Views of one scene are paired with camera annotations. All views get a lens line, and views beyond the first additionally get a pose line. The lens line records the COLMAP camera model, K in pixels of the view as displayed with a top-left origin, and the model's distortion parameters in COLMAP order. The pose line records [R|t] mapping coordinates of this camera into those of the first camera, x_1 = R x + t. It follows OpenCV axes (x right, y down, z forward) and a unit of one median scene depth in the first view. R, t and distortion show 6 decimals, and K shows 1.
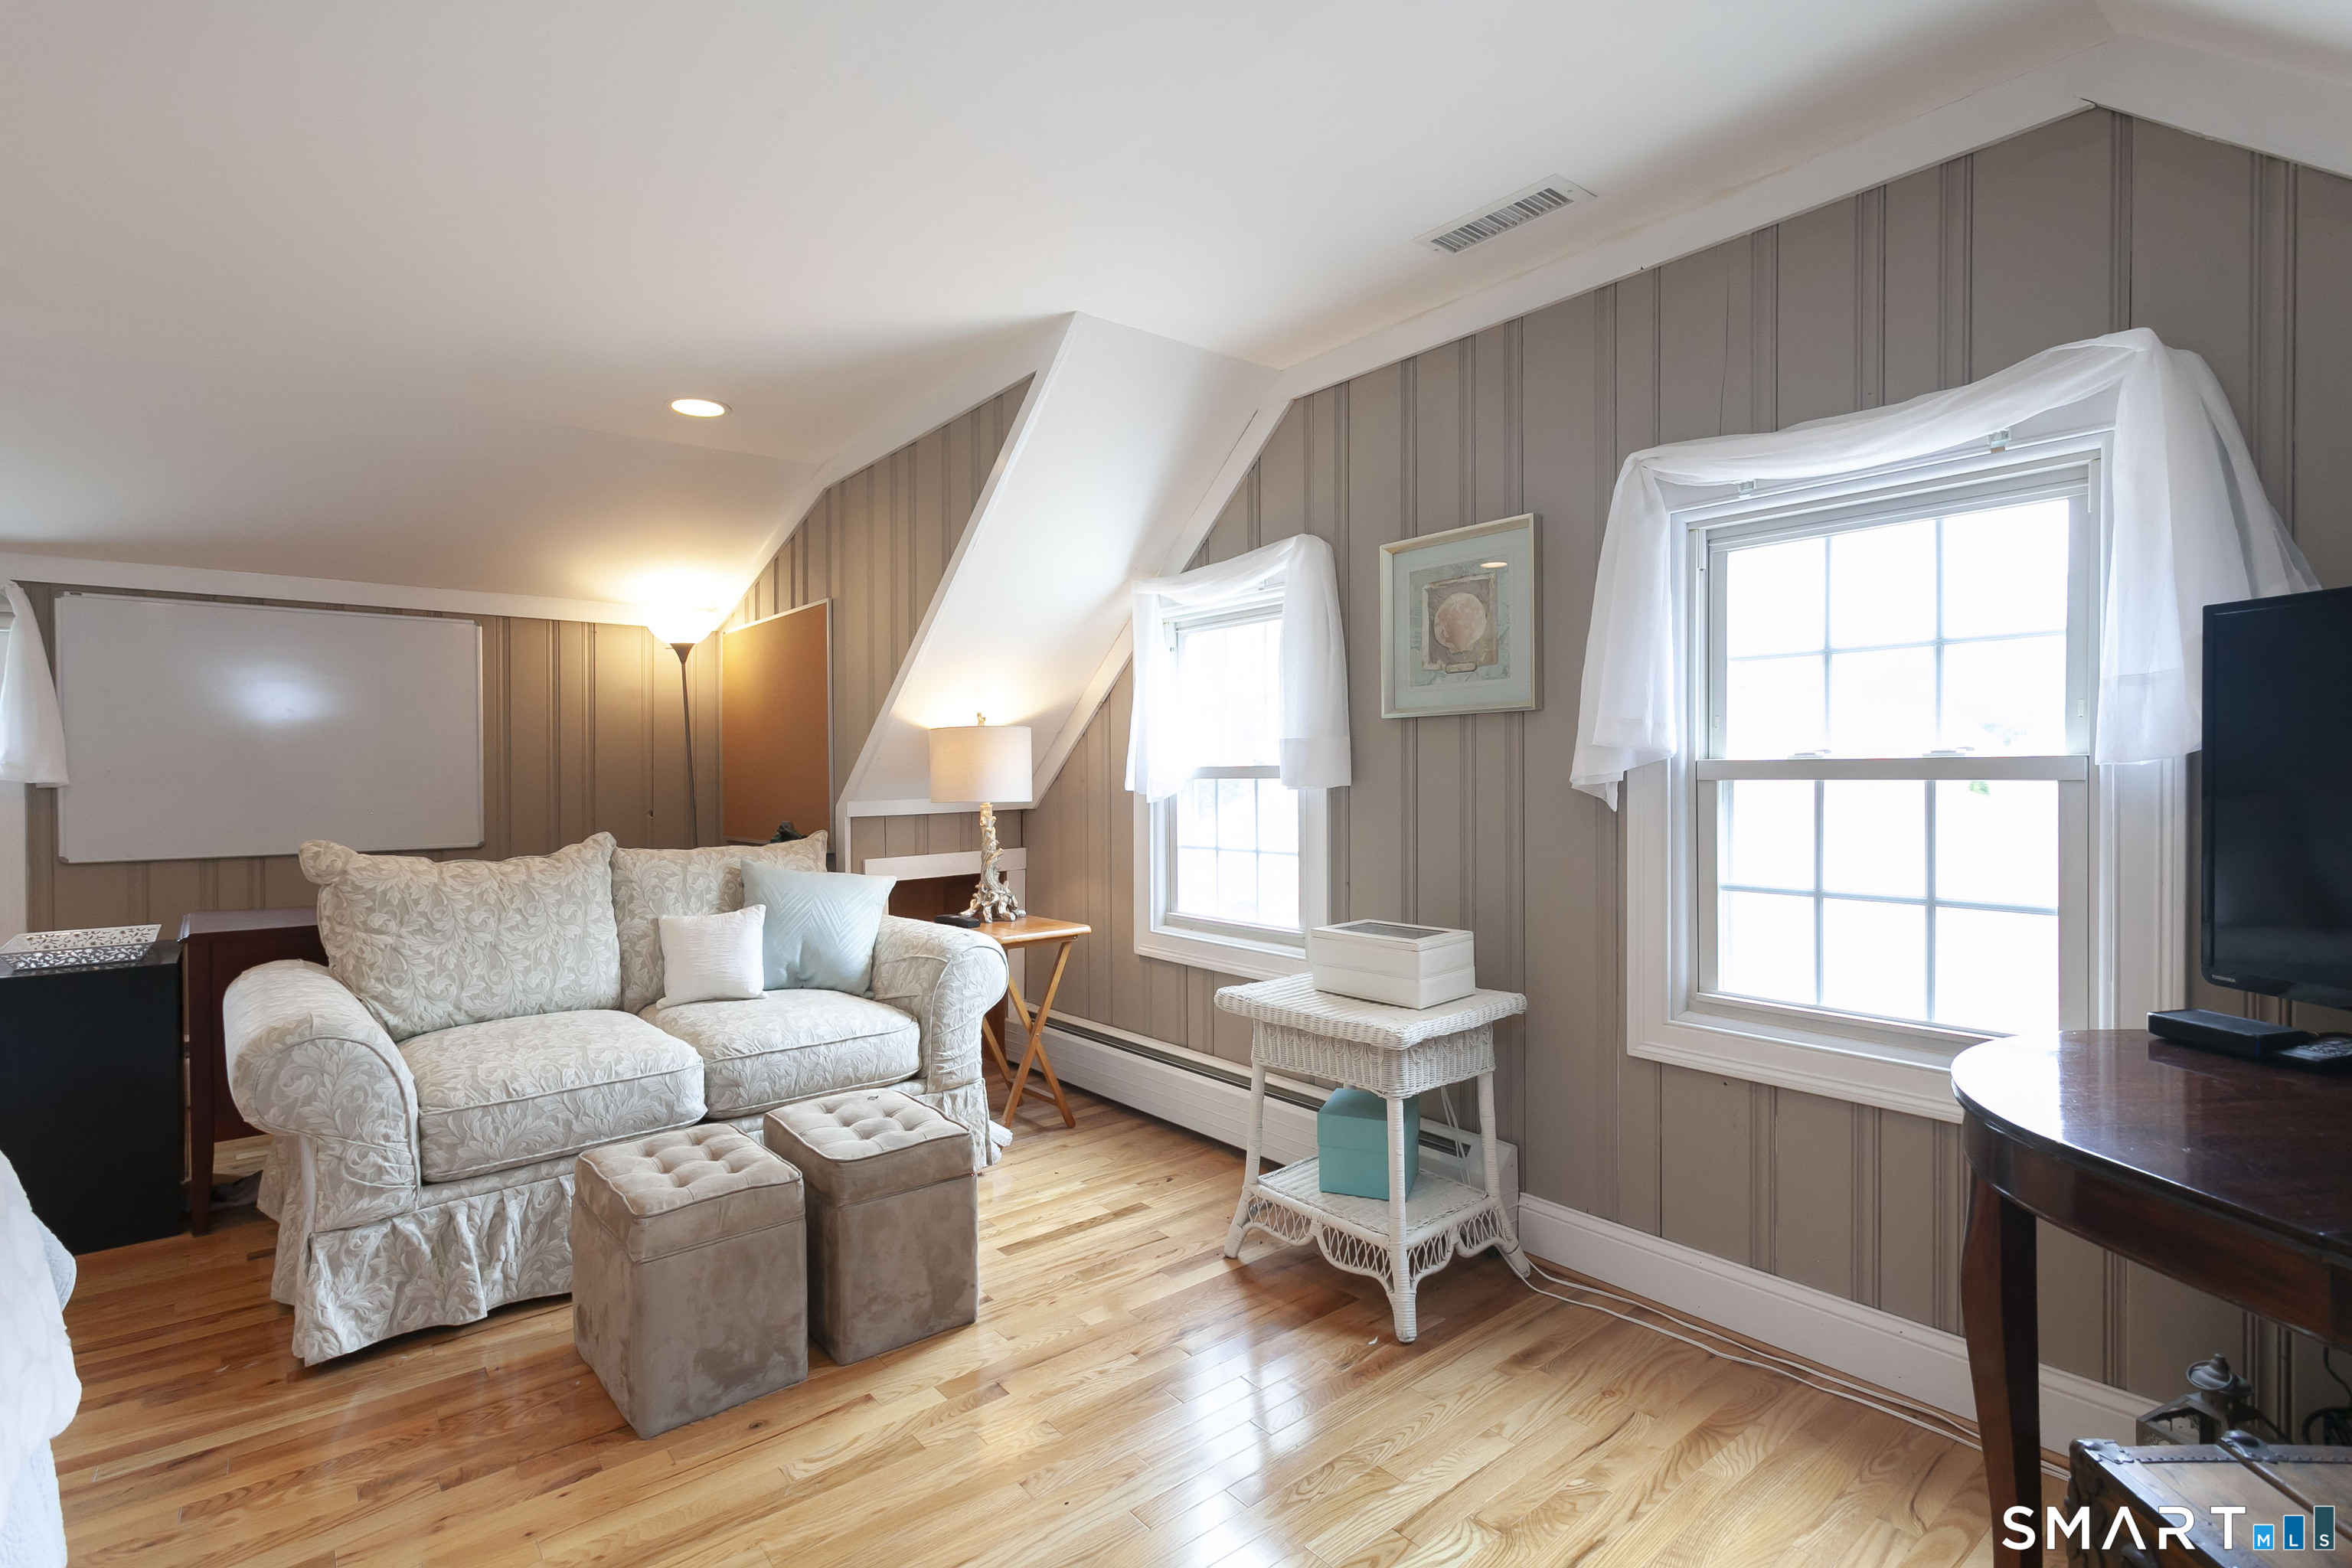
lens RADIAL K [[1113.8, 0, 1168.5], [0, 1113.8, 791.2], [0, 0, 1]] dist [0.004376, -0.000662]
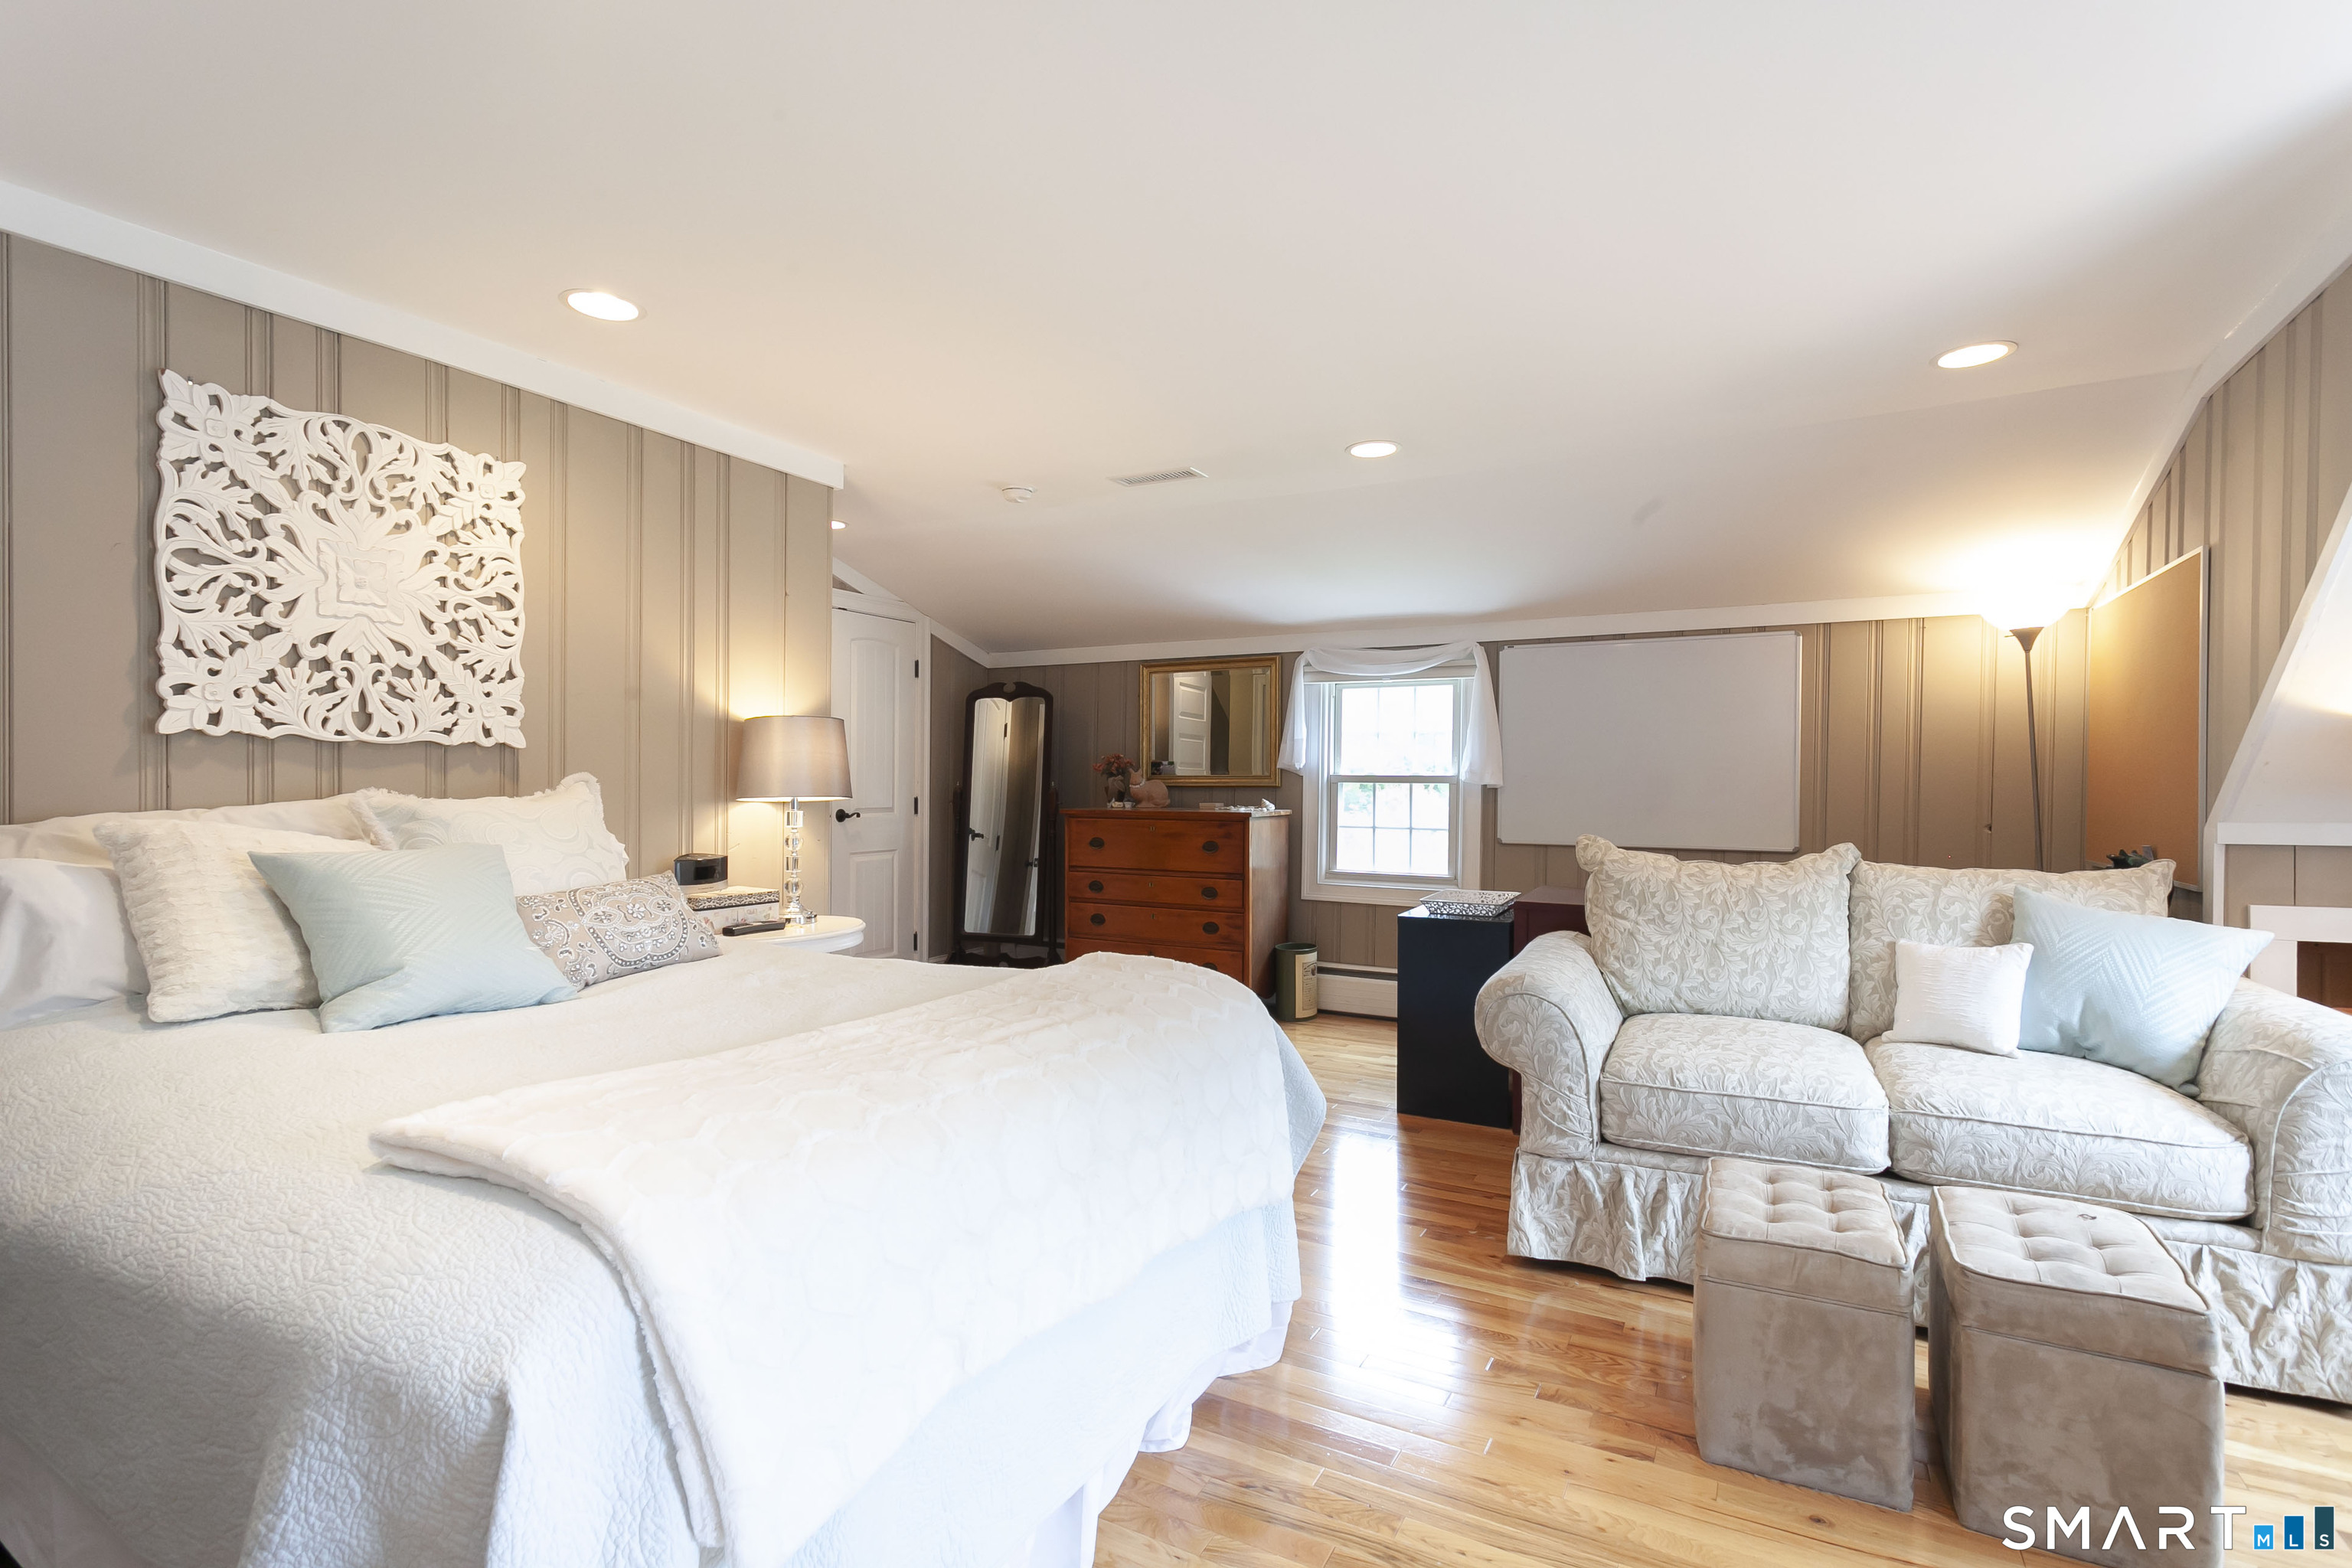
lens RADIAL K [[1113.8, 0, 1165.8], [0, 1113.8, 795.6], [0, 0, 1]] dist [0.004376, -0.000662]
pose [[0.379536, 0.019482, -0.924972, 0.203875], [-0.021903, 0.999687, 0.012068, -0.002779], [0.924918, 0.015679, 0.379844, 0.151602]]
